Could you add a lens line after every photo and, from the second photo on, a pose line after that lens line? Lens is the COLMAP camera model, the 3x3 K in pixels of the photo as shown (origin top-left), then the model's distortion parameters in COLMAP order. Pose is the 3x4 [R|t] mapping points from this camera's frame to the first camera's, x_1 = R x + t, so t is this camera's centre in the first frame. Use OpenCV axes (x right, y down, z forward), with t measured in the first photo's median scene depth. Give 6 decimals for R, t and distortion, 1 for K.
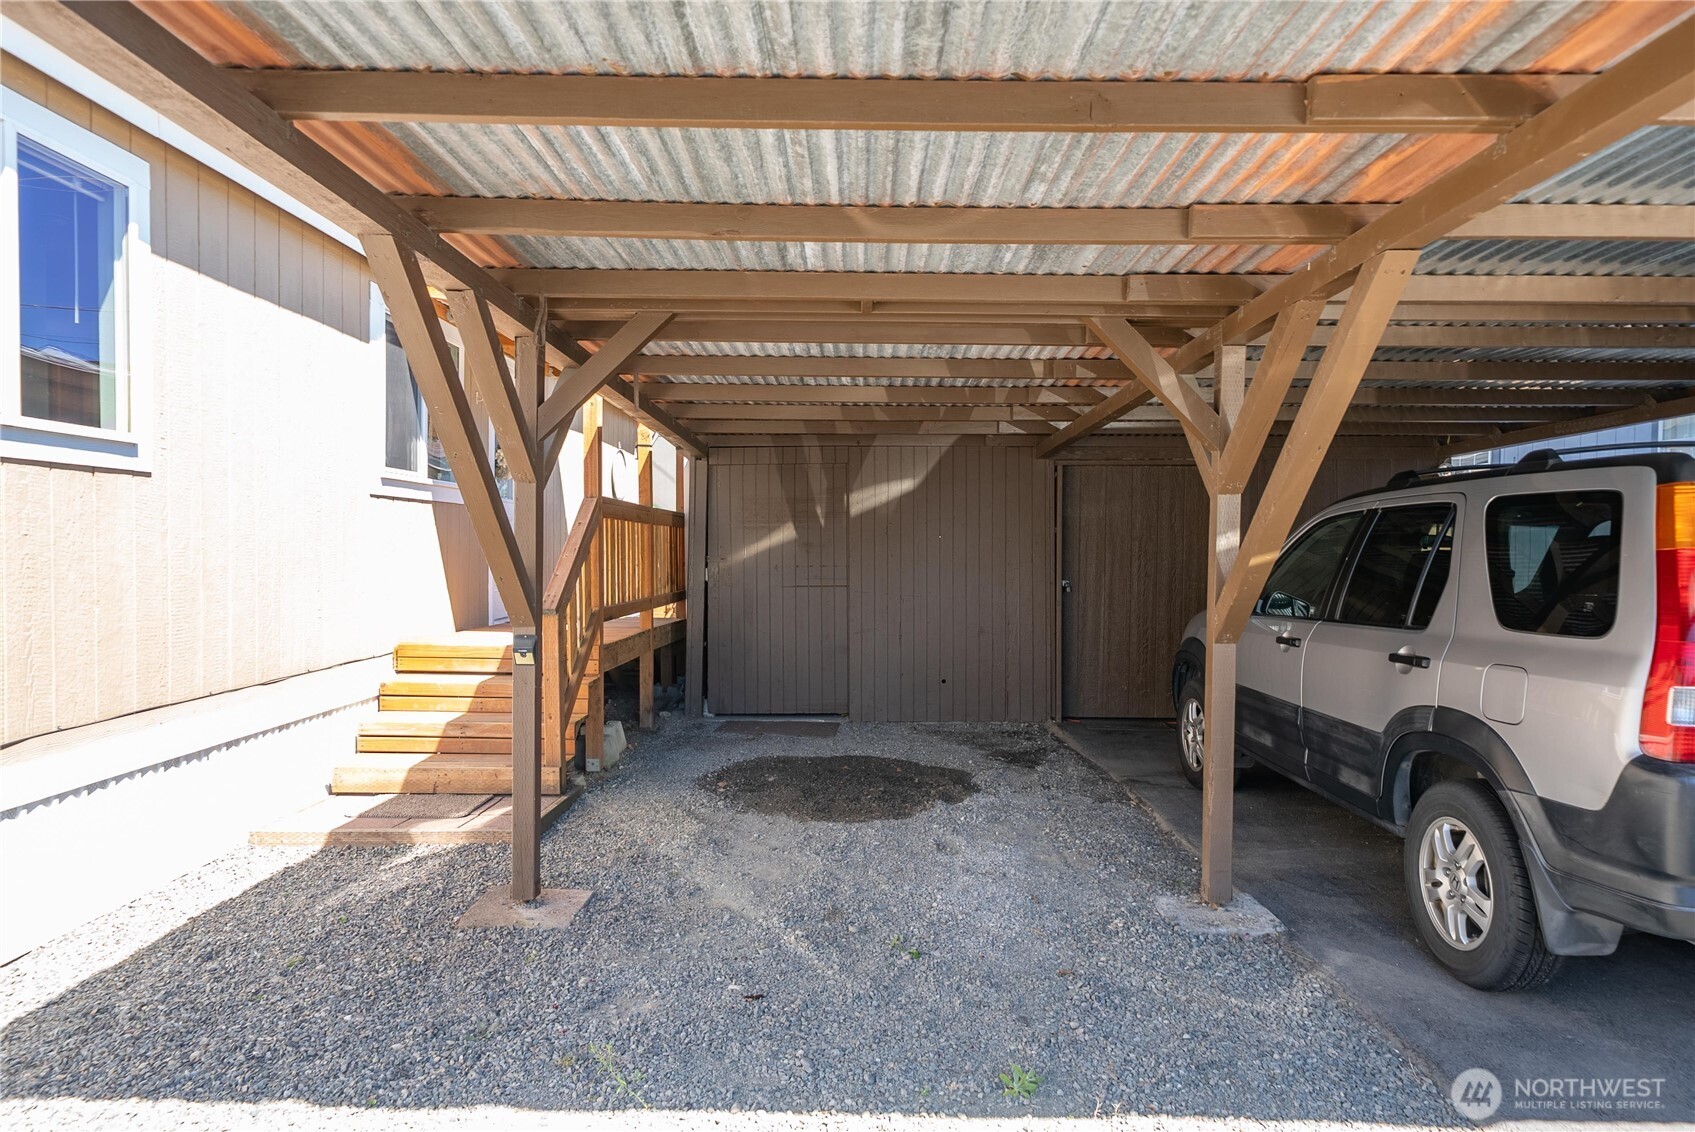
lens RADIAL K [[1042.0, 0, 847.5], [0, 1042.0, 566.0], [0, 0, 1]] dist [0.033078, 0.000028]
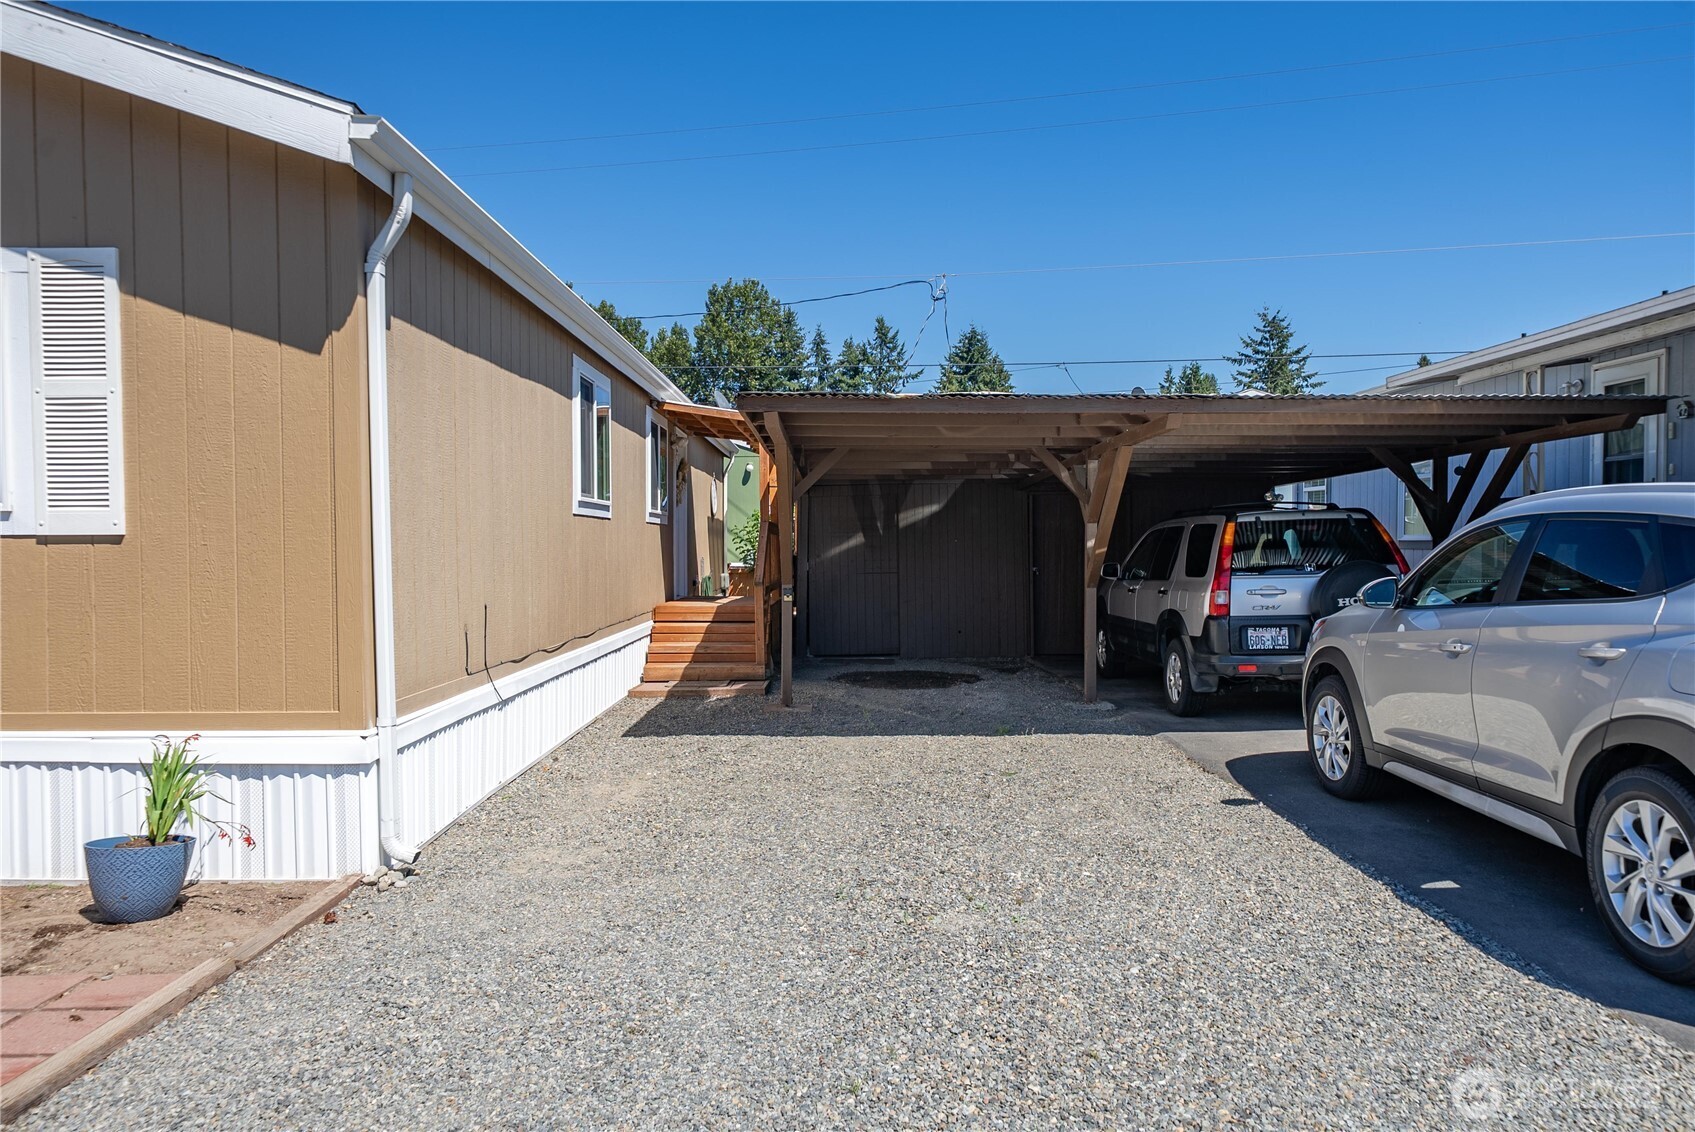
lens RADIAL K [[1141.4, 0, 846.0], [0, 1141.4, 572.6], [0, 0, 1]] dist [-0.001234, 0.003406]
pose [[0.999772, -0.011672, 0.017863, -0.126088], [0.011600, 0.999924, 0.004168, 0.013338], [-0.017911, -0.003959, 0.999832, -0.835352]]
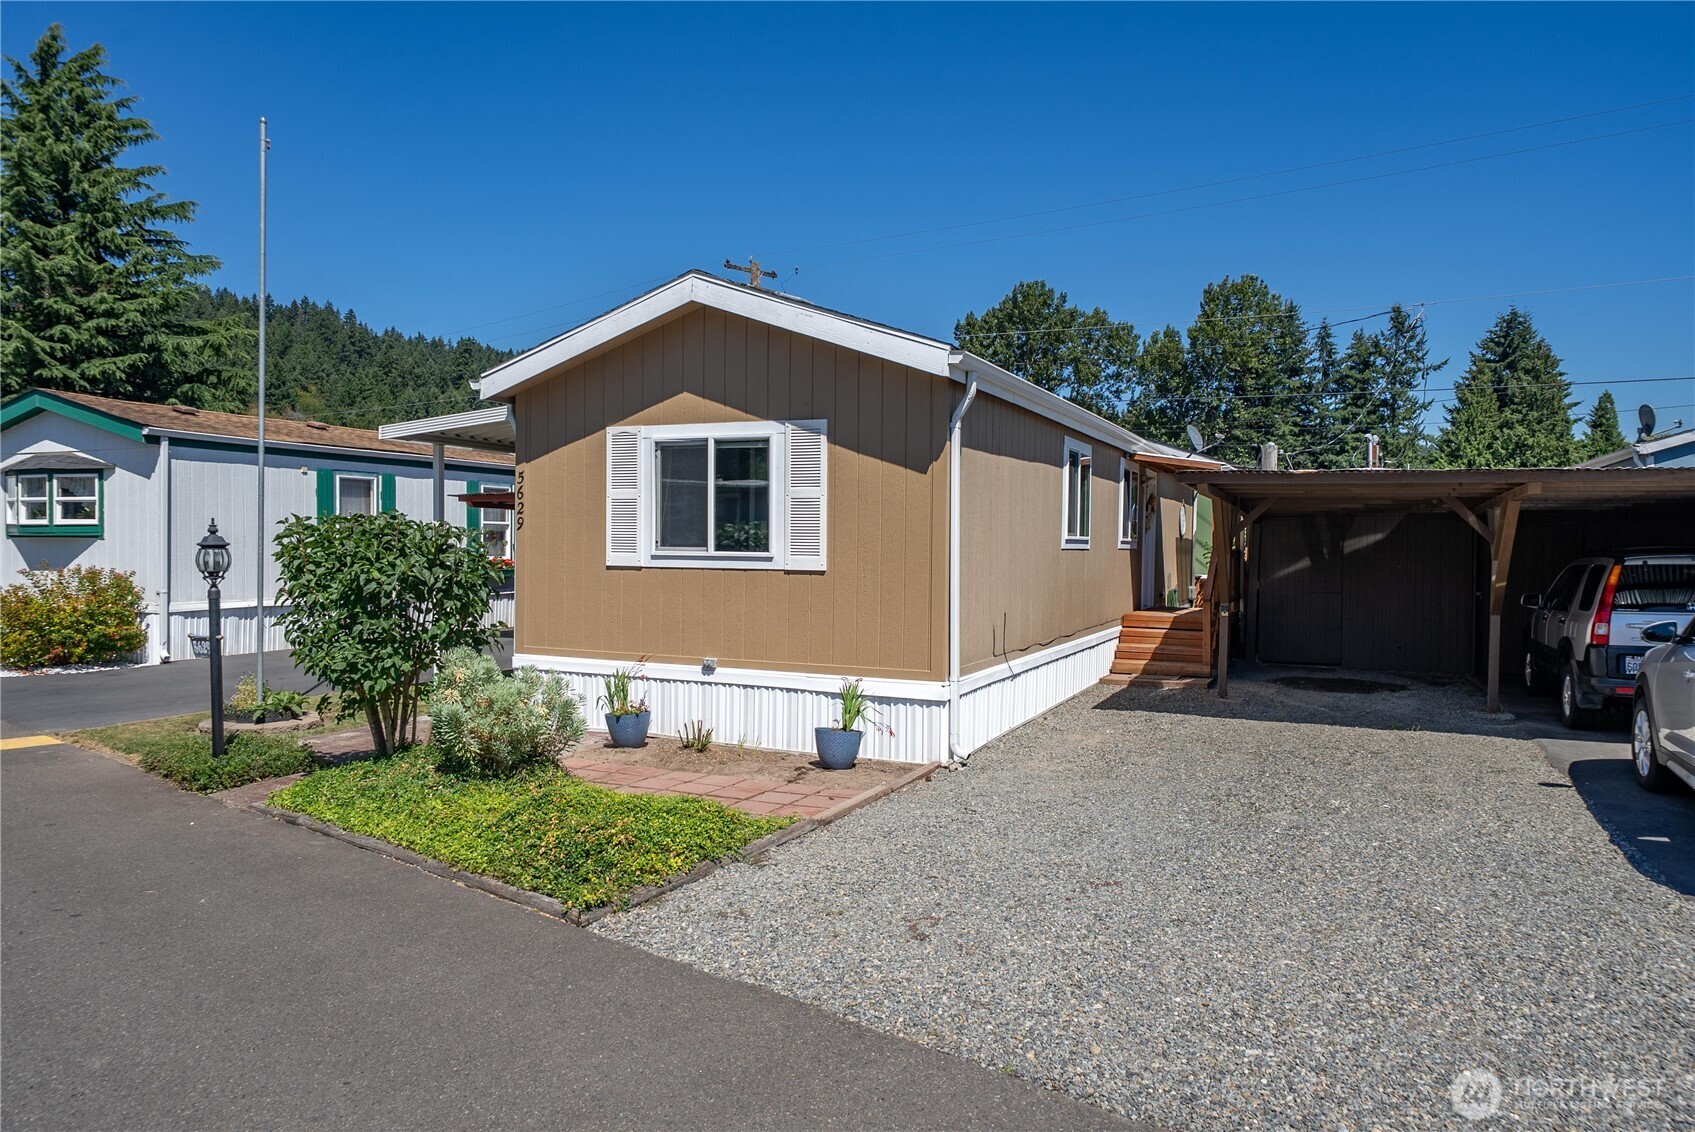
lens RADIAL K [[1141.4, 0, 846.0], [0, 1141.4, 572.6], [0, 0, 1]] dist [-0.001234, 0.003406]
pose [[0.920120, 0.014228, -0.391378, -0.019156], [-0.013396, 0.999898, 0.004857, -0.015966], [0.391408, 0.000773, 0.920217, -1.326548]]
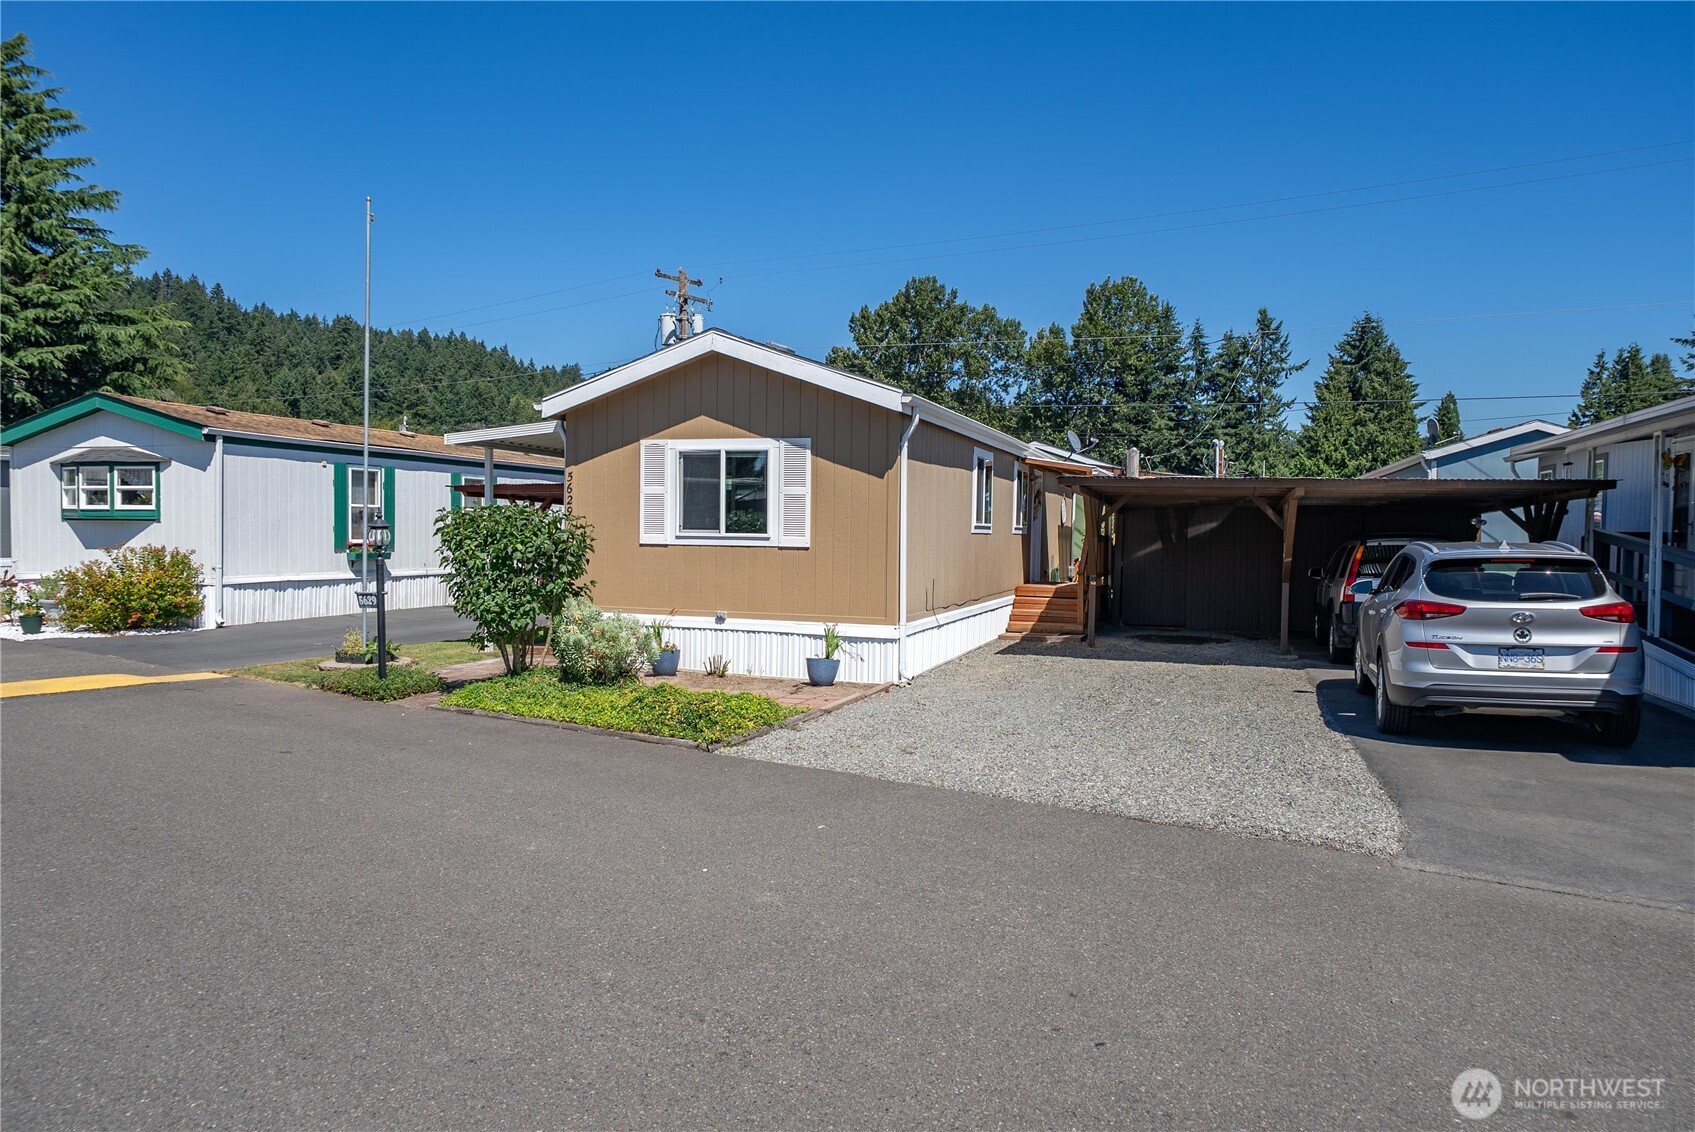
lens RADIAL K [[1141.4, 0, 846.0], [0, 1141.4, 572.6], [0, 0, 1]] dist [-0.001234, 0.003406]
pose [[0.953407, 0.019107, -0.301081, 0.050210], [-0.015460, 0.999775, 0.014490, 0.001702], [0.301290, -0.009160, 0.953489, -1.845199]]
